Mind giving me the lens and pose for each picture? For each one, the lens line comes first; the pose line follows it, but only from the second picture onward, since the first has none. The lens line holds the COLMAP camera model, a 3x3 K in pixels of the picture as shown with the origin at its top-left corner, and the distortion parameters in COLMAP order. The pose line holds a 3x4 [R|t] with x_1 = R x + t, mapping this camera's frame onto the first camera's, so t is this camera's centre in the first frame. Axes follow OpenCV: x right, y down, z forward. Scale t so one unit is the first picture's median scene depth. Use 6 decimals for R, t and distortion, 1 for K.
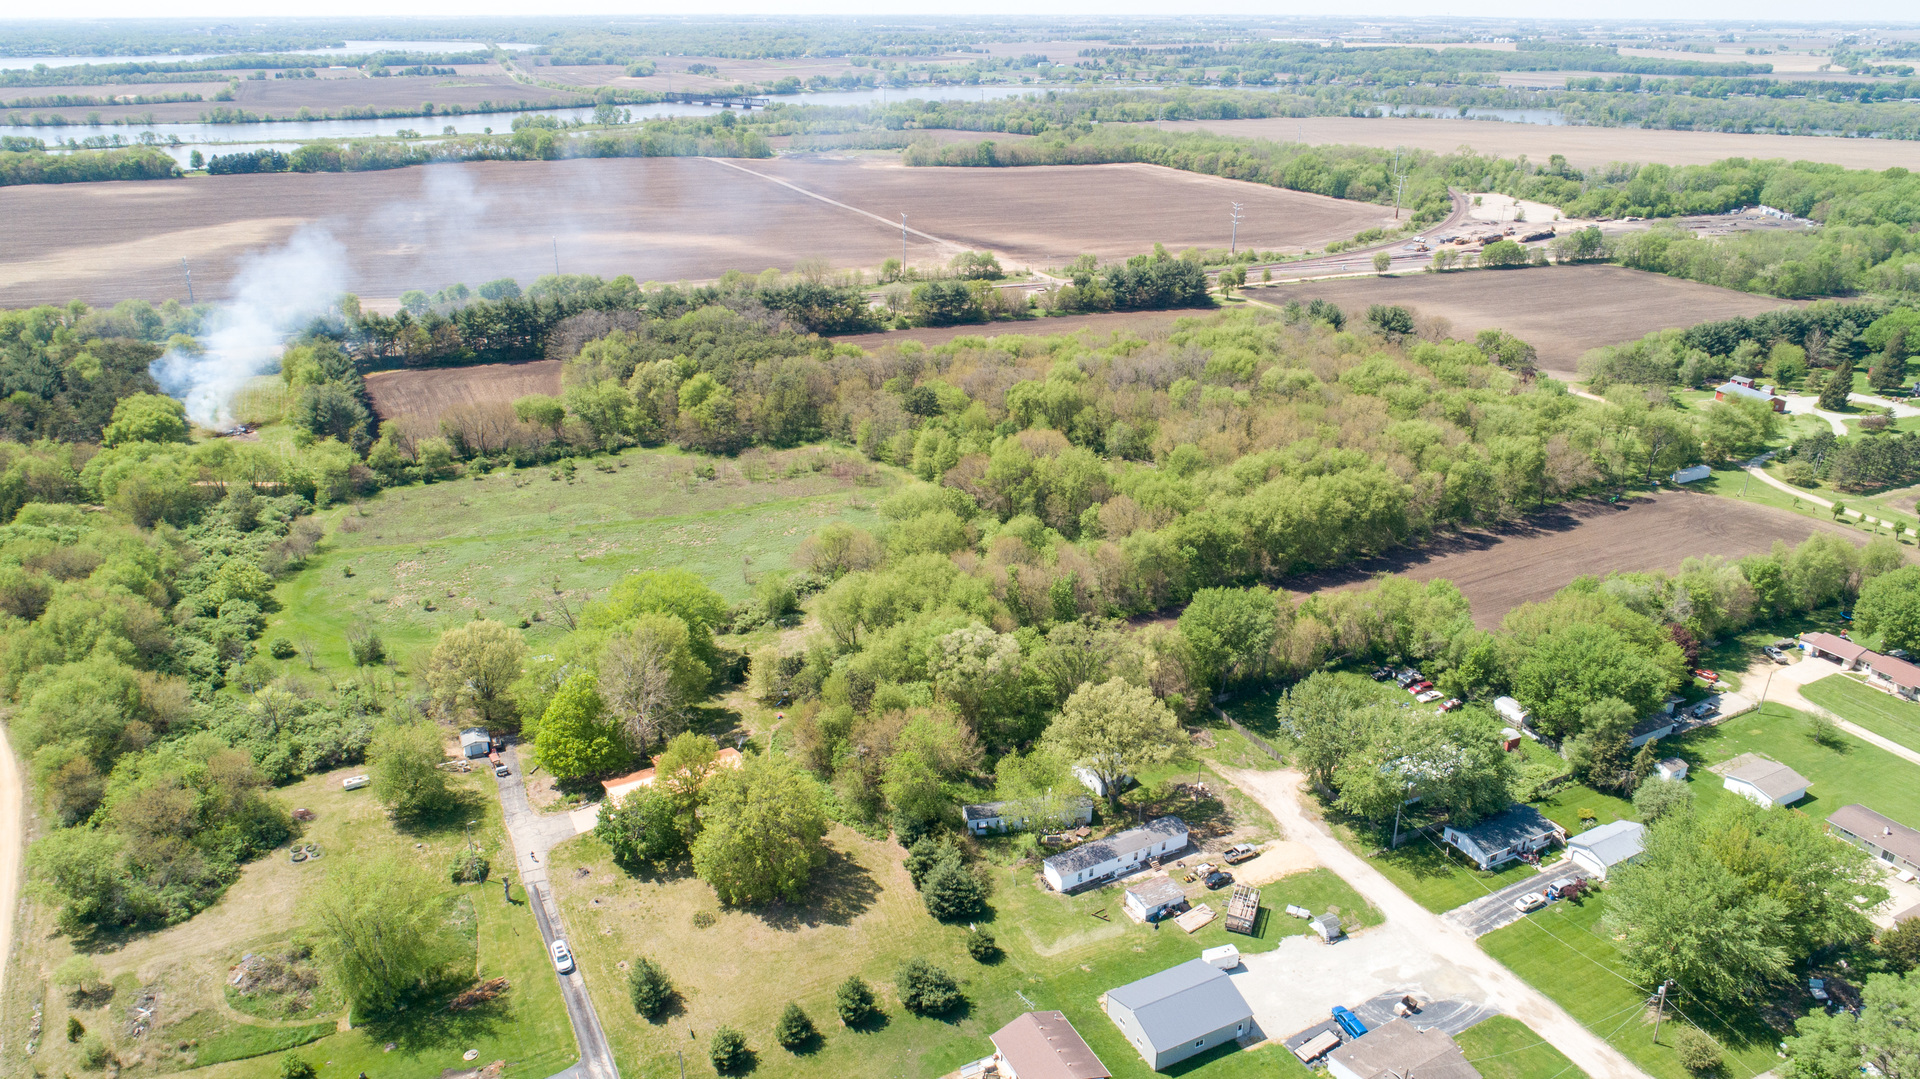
lens RADIAL K [[1286.5, 0, 963.3], [0, 1286.5, 532.2], [0, 0, 1]] dist [-0.019078, 0.009569]
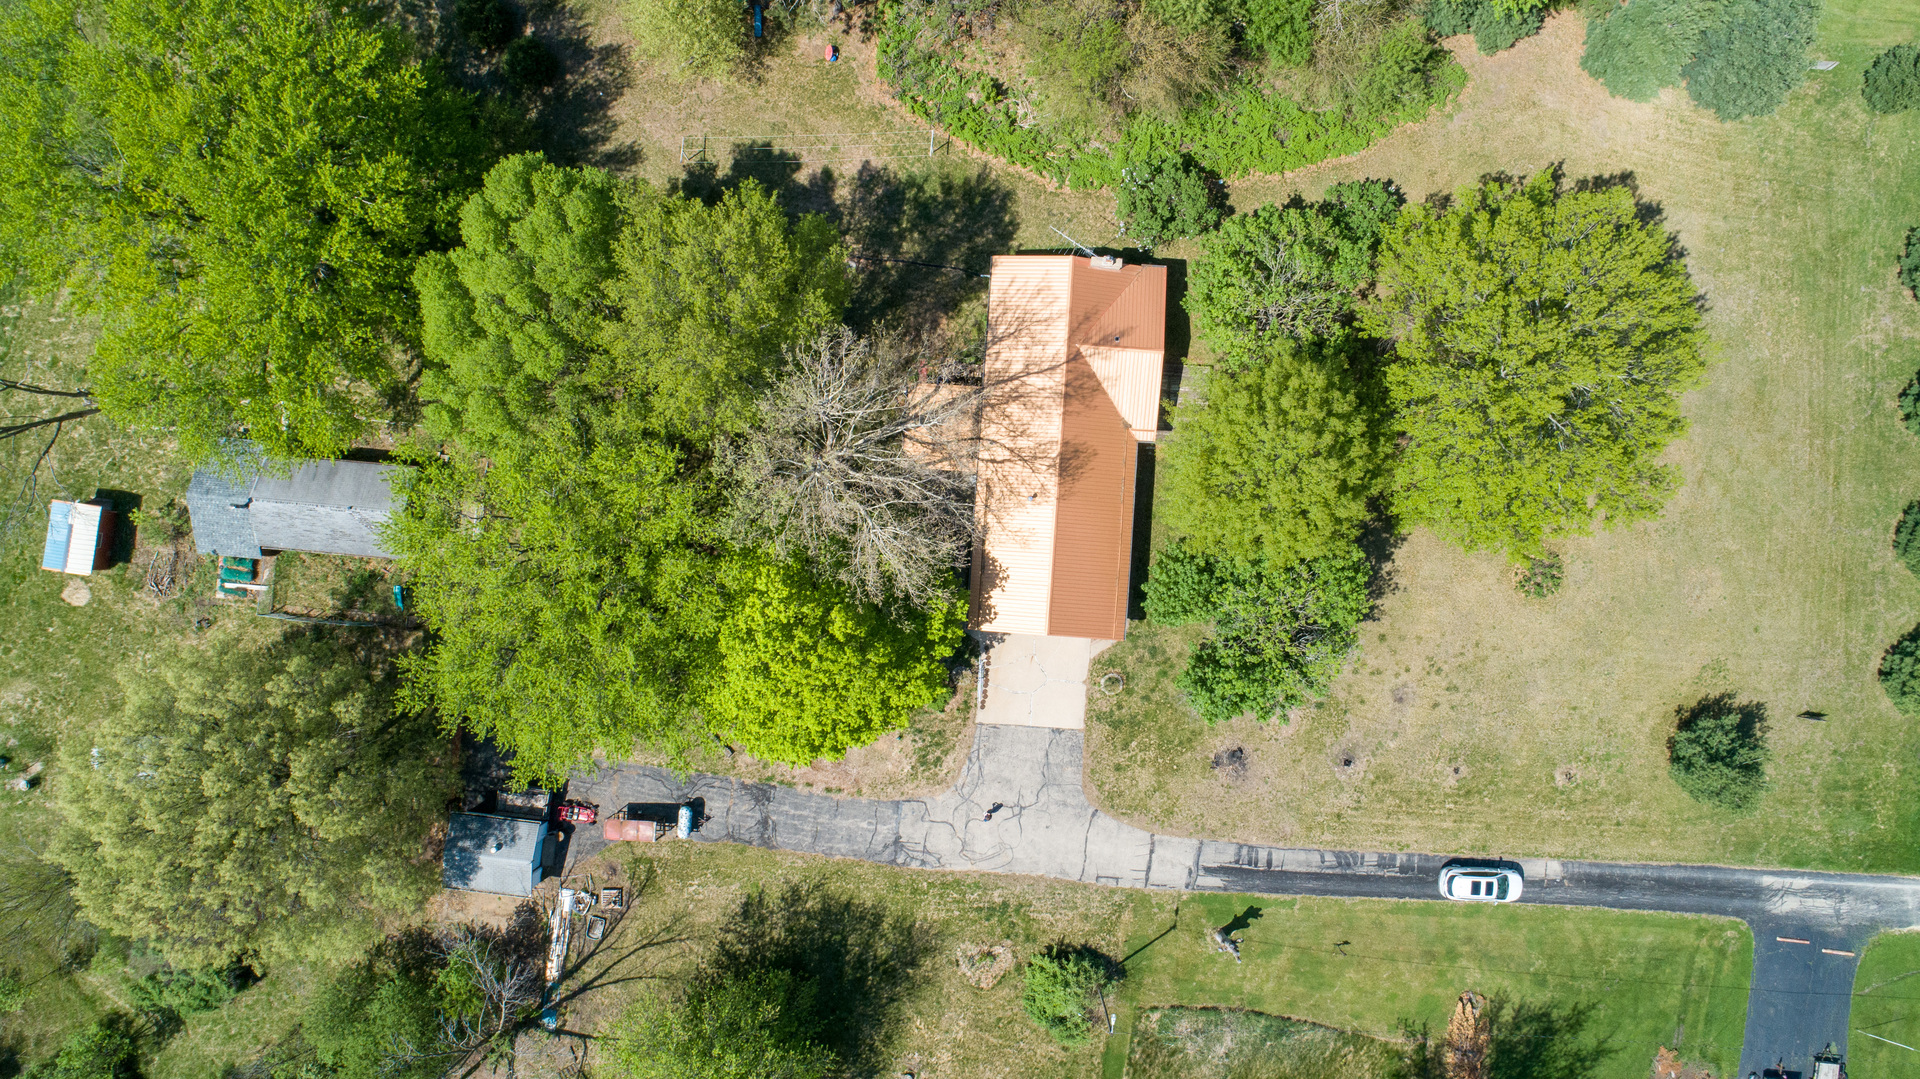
lens RADIAL K [[1286.5, 0, 968.0], [0, 1286.5, 541.4], [0, 0, 1]] dist [-0.019078, 0.009569]
pose [[0.528214, -0.849052, 0.009969, -0.152943], [0.318165, 0.208795, 0.924757, -0.085066], [-0.787249, -0.485298, 0.380428, 0.504611]]
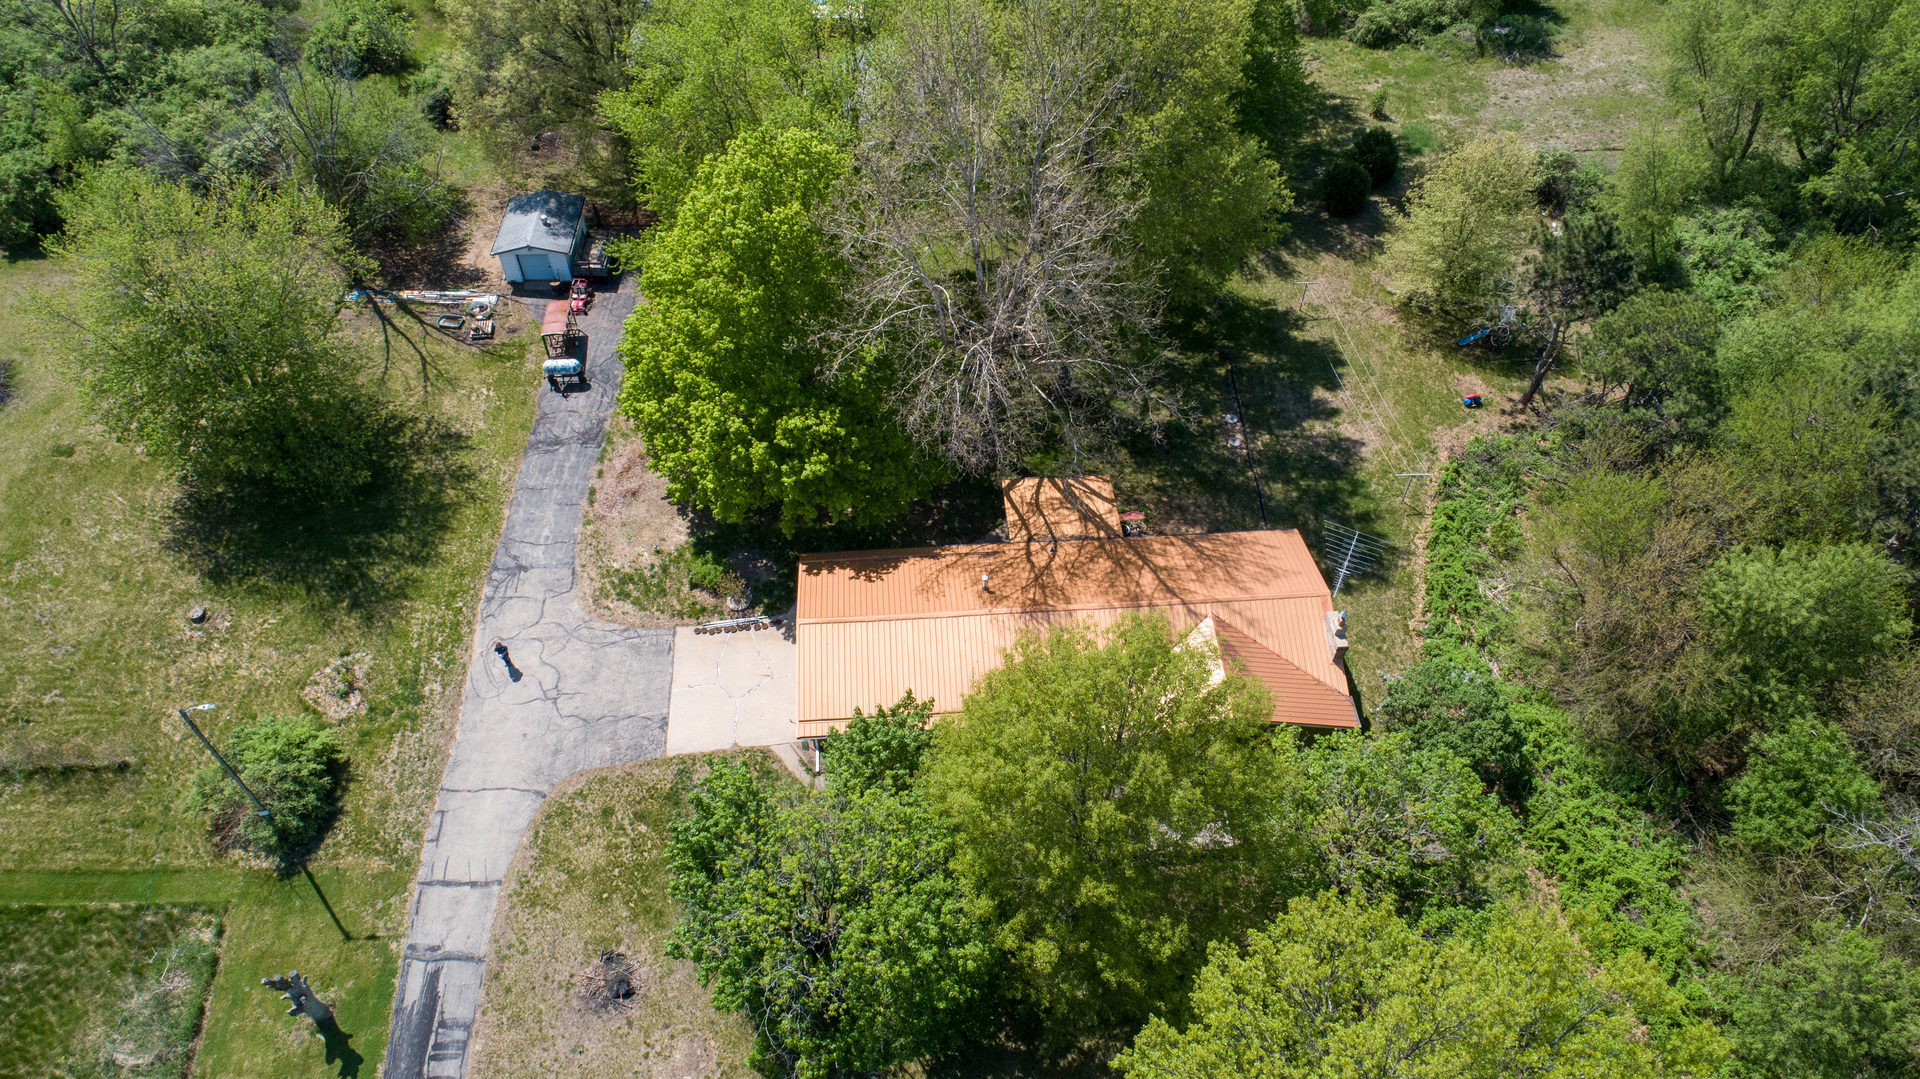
lens RADIAL K [[1286.5, 0, 960.3], [0, 1286.5, 545.5], [0, 0, 1]] dist [-0.019078, 0.009569]
pose [[0.913431, 0.313517, -0.259521, -0.105123], [-0.155482, 0.858095, 0.489386, 0.031544], [0.376124, -0.406670, 0.832557, 0.455377]]
